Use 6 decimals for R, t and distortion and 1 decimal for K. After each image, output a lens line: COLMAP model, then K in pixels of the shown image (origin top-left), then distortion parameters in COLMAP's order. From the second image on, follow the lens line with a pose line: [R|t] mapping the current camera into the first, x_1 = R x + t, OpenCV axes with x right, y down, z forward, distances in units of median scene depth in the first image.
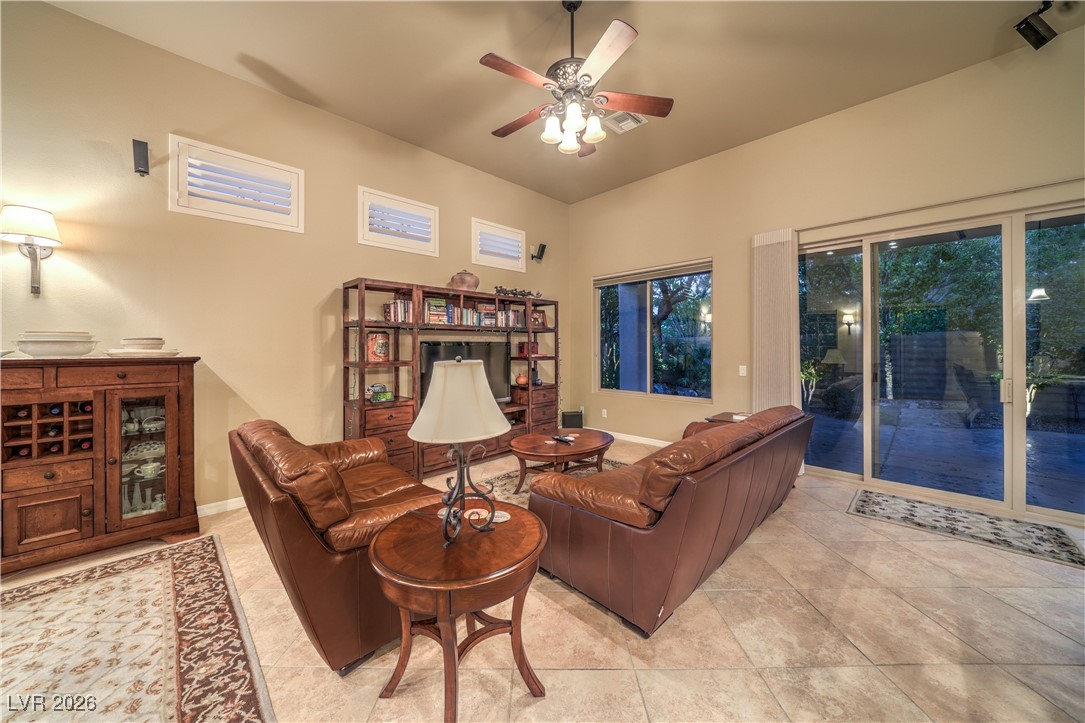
lens RADIAL K [[374.8, 0, 539.5], [0, 374.8, 351.7], [0, 0, 1]] dist [-0.001386, 0.000175]
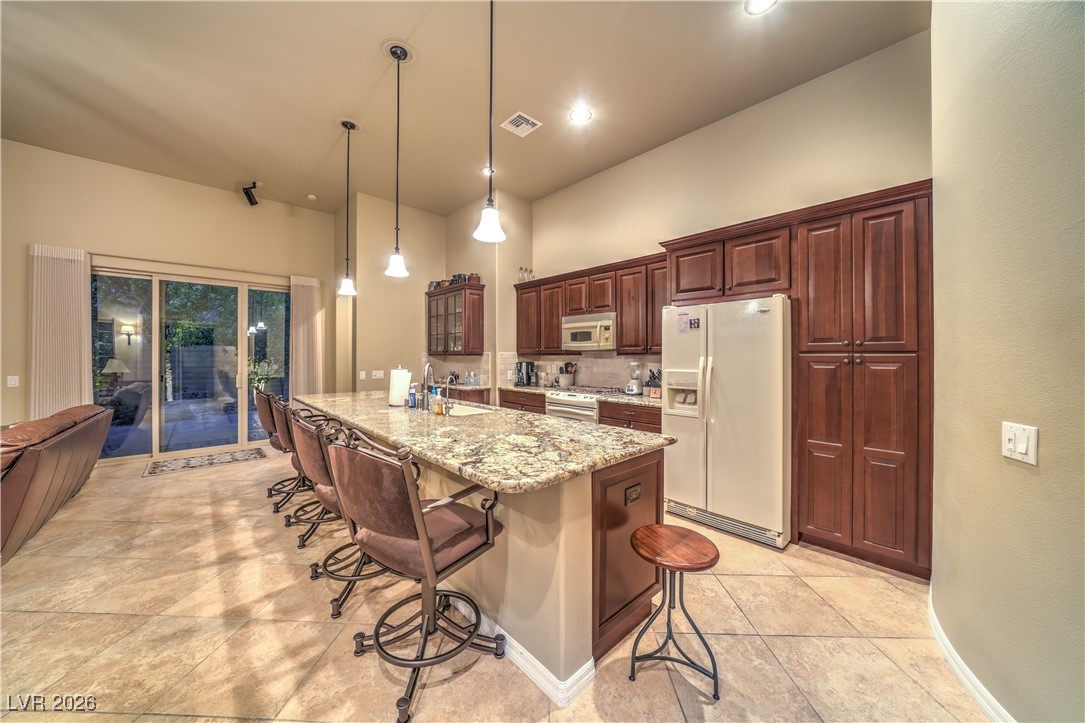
lens RADIAL K [[374.8, 0, 539.5], [0, 374.8, 351.7], [0, 0, 1]] dist [-0.001386, 0.000175]
pose [[0.035190, 0.016859, 0.999238, -0.320371], [0.012057, 0.999778, -0.017293, 0.008186], [-0.999308, 0.012657, 0.034979, -0.322657]]
